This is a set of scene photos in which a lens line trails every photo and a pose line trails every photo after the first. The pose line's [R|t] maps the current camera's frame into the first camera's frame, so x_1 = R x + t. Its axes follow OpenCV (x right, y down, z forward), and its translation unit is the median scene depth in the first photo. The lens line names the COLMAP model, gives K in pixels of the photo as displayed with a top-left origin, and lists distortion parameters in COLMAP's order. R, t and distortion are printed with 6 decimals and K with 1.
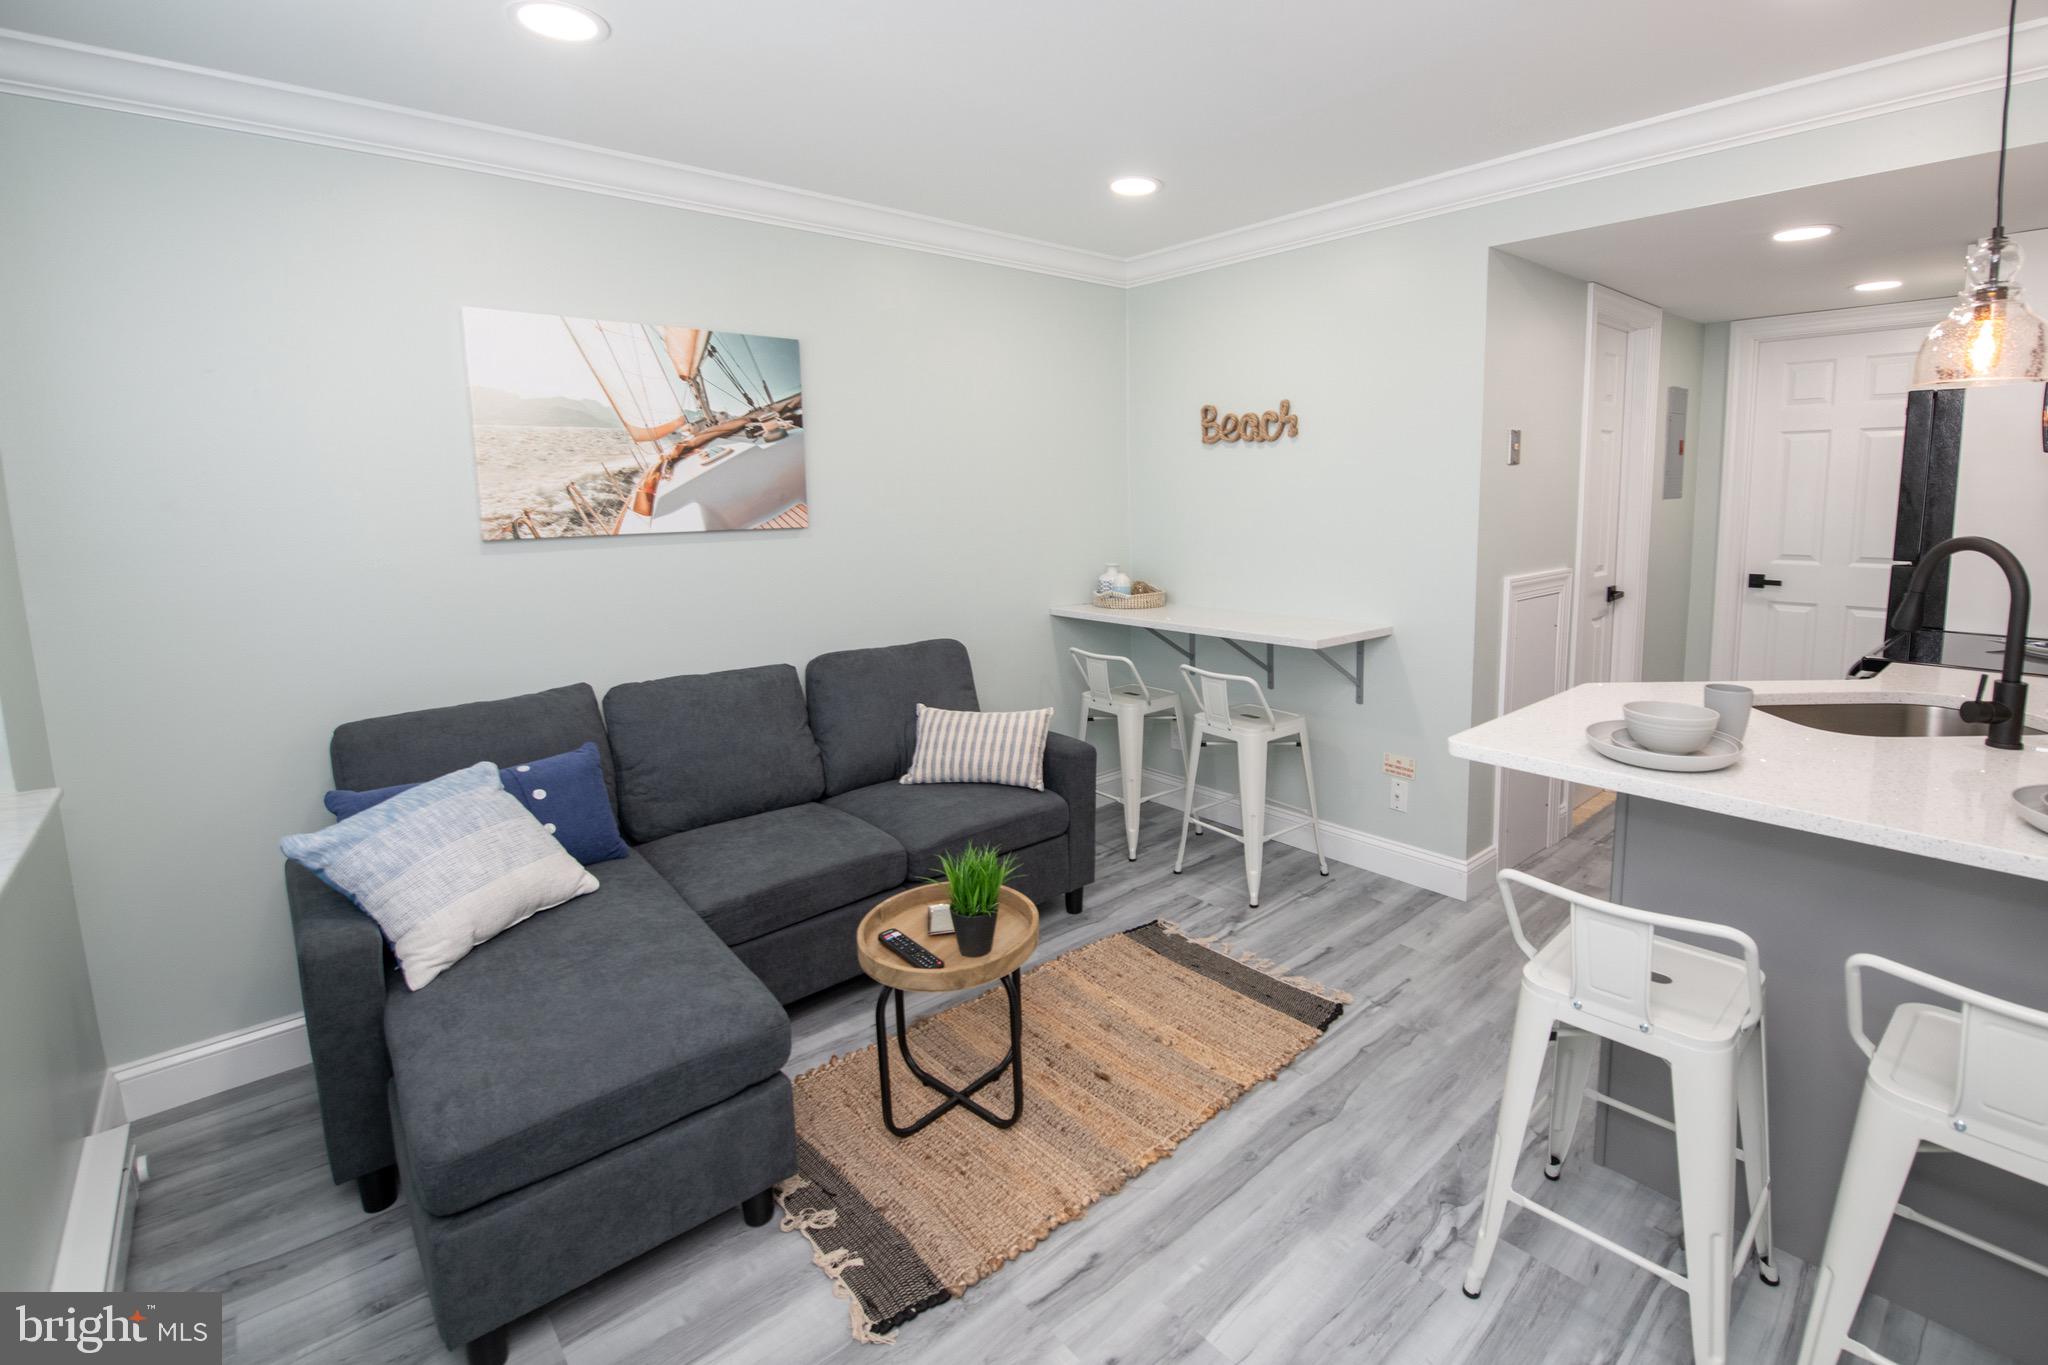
lens RADIAL K [[930.8, 0, 1110.5], [0, 930.8, 610.9], [0, 0, 1]] dist [-0.001081, -0.000341]
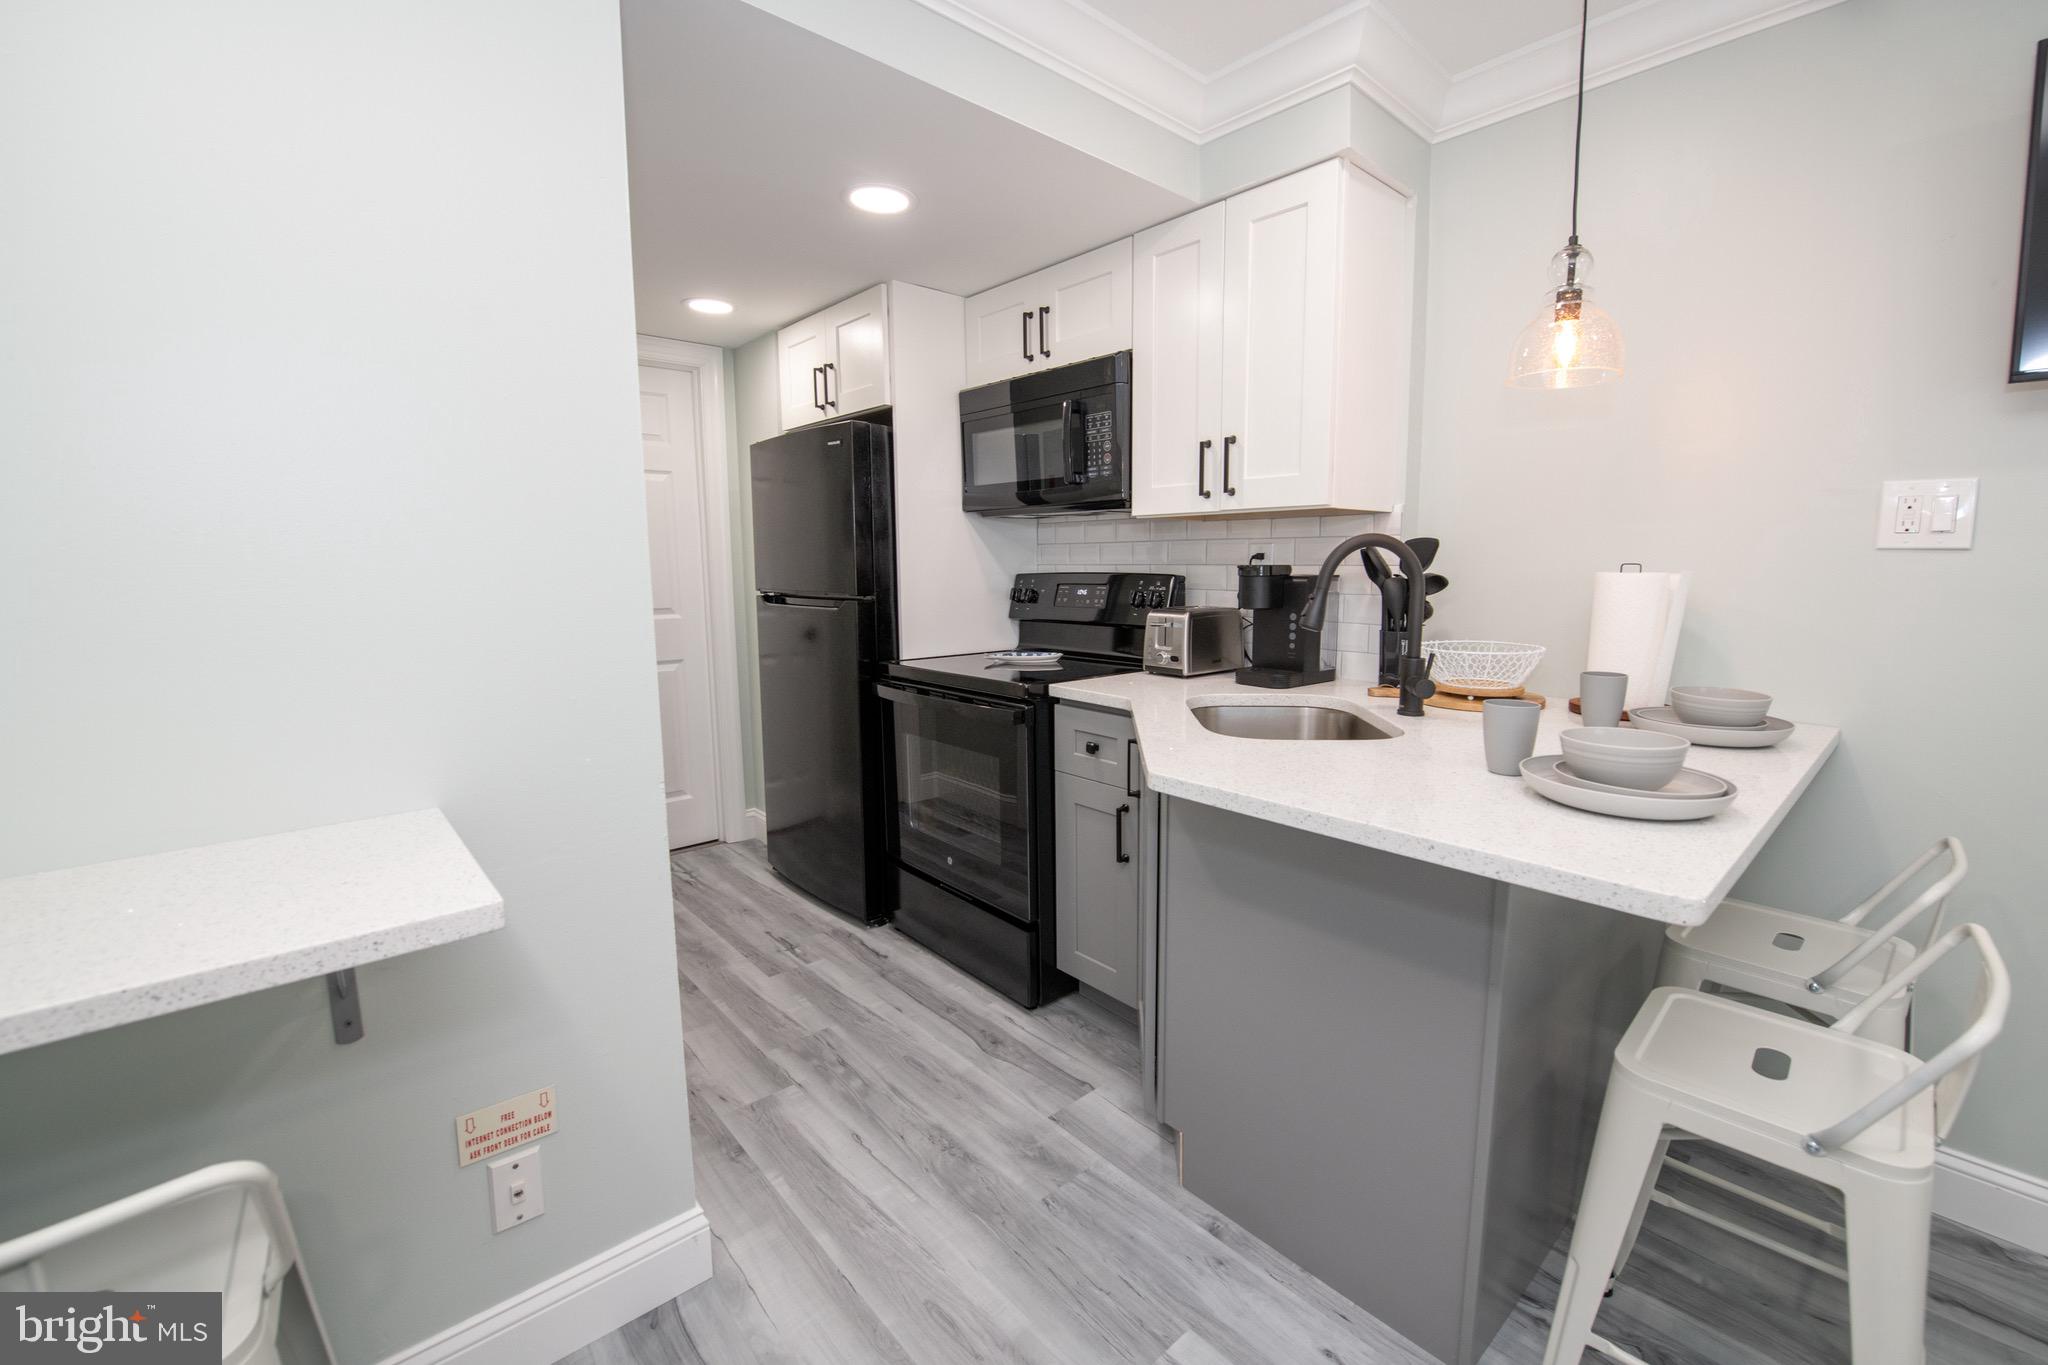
lens RADIAL K [[853.1, 0, 1052.3], [0, 853.1, 670.1], [0, 0, 1]] dist [-0.019640, -0.000678]
pose [[0.016481, -0.113261, 0.993429, -0.043093], [0.136617, 0.984500, 0.109977, -0.046649], [-0.990487, 0.133907, 0.031699, 0.767907]]
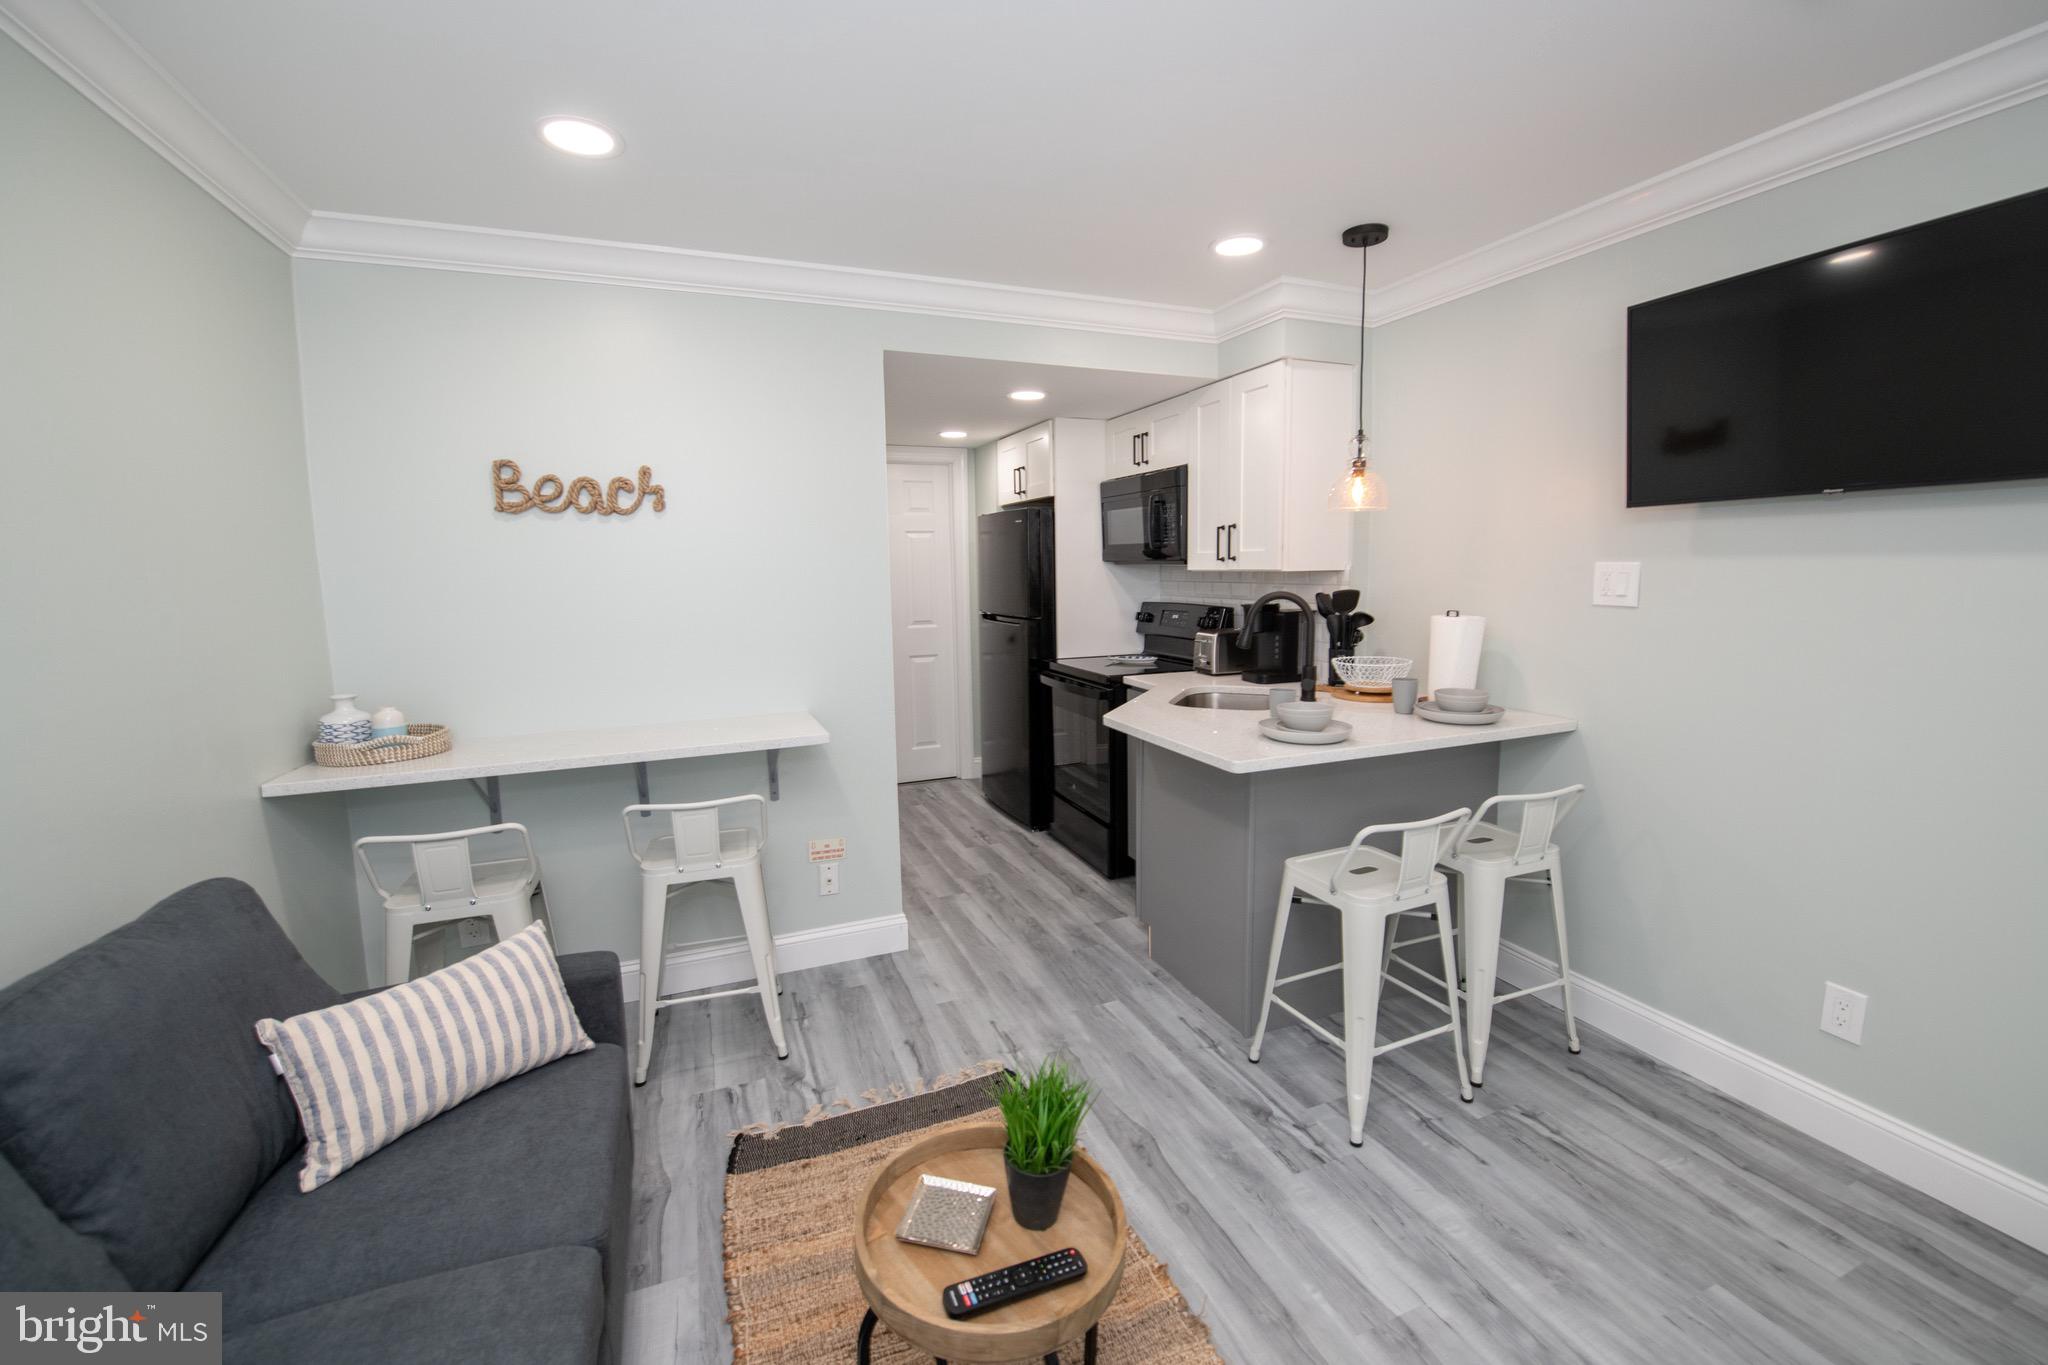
lens RADIAL K [[846.4, 0, 1027.6], [0, 846.4, 664.6], [0, 0, 1]] dist [-0.015301, -0.000255]
pose [[0.361132, -0.100439, 0.927090, -0.457717], [0.132203, 0.989655, 0.055719, -0.054249], [-0.923096, 0.102443, 0.370674, 0.481094]]
